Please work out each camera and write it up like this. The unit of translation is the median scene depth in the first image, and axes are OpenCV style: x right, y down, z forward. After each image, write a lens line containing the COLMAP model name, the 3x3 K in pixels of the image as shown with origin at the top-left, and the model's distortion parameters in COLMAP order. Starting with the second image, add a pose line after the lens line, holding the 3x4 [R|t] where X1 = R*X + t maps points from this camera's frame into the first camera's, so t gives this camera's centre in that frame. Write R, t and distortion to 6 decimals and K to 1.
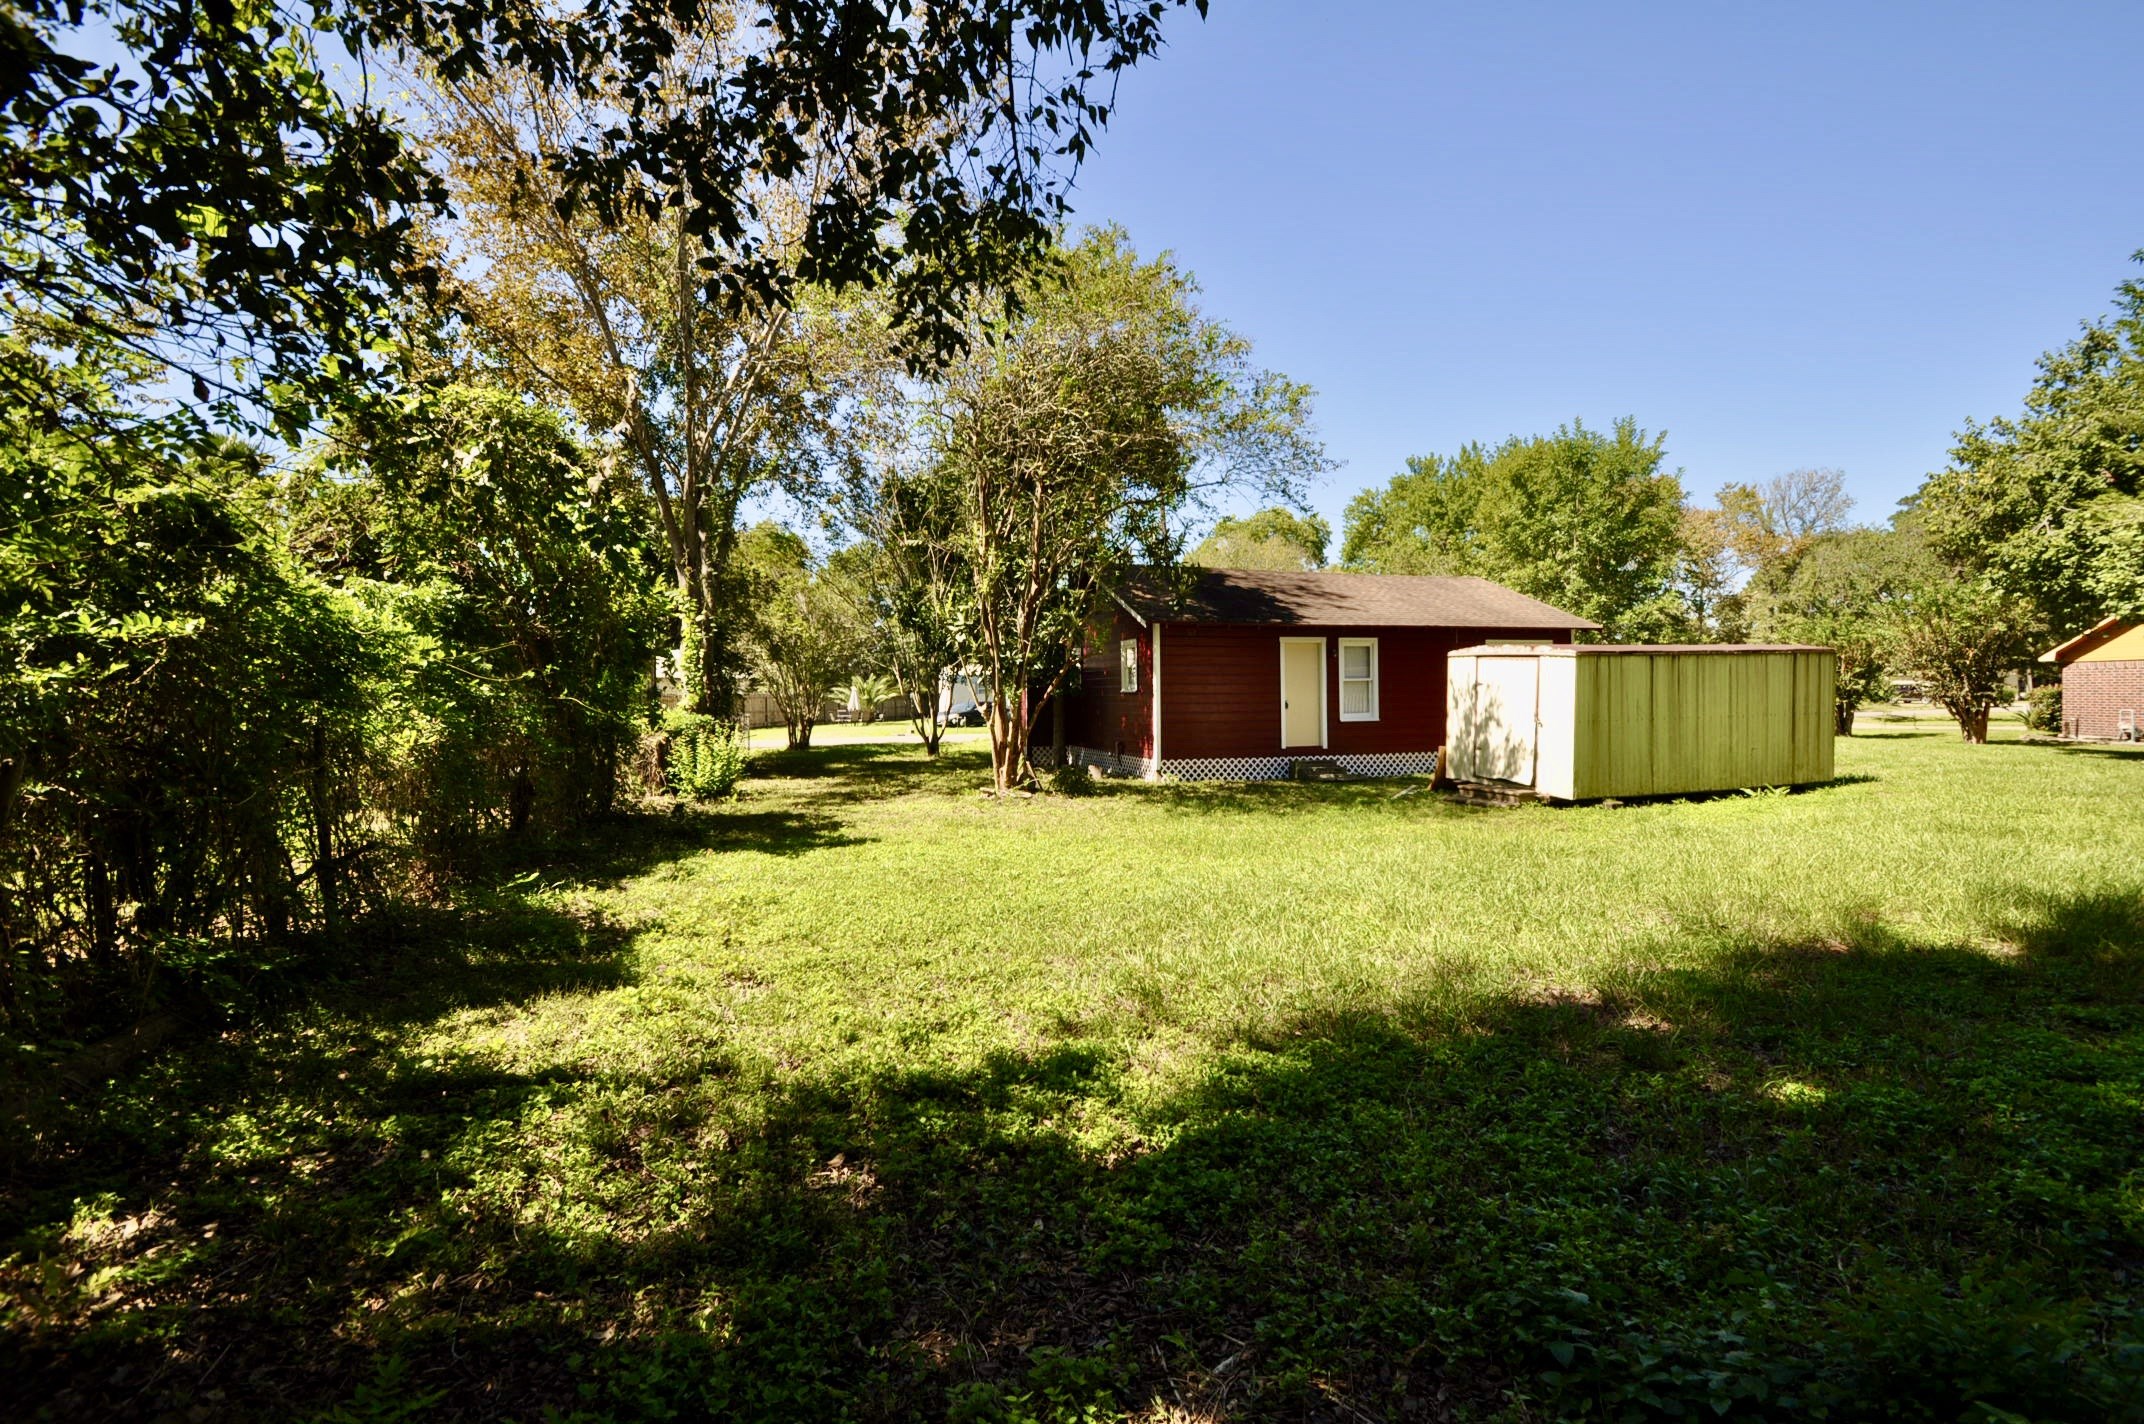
lens RADIAL K [[943.3, 0, 1084.1], [0, 943.3, 705.2], [0, 0, 1]] dist [-0.011282, -0.002679]
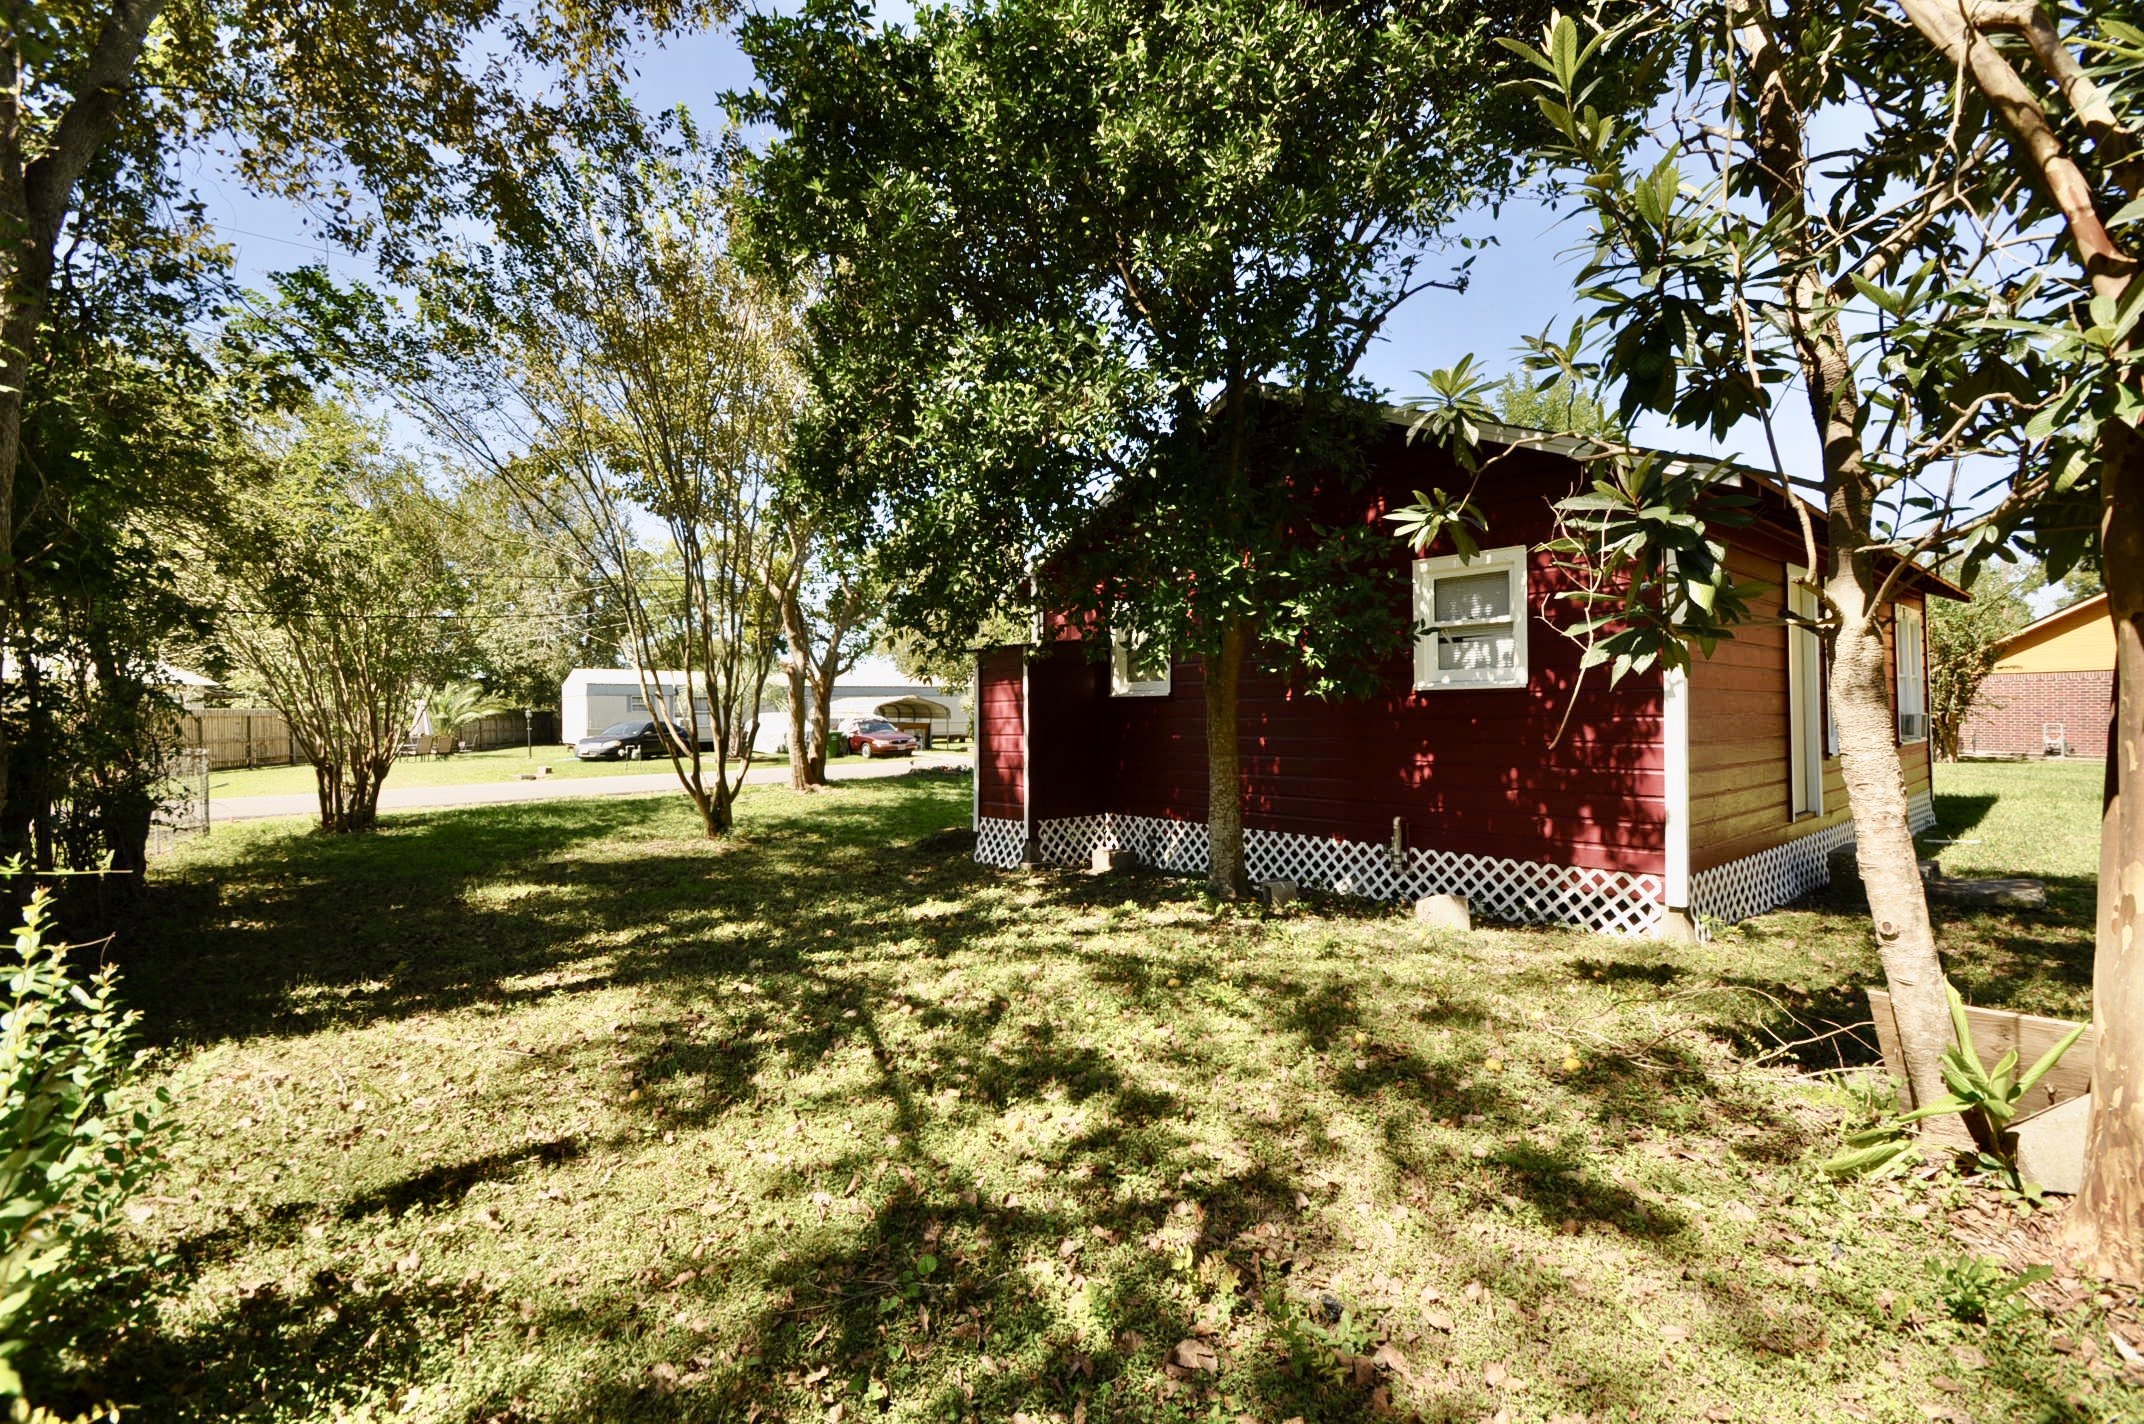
lens RADIAL K [[943.3, 0, 1067.9], [0, 943.3, 706.2], [0, 0, 1]] dist [-0.011282, -0.002679]
pose [[0.925185, -0.001616, 0.379513, -0.154428], [0.009345, 0.999785, -0.018523, 0.002247], [-0.379402, 0.020683, 0.925001, 0.456954]]
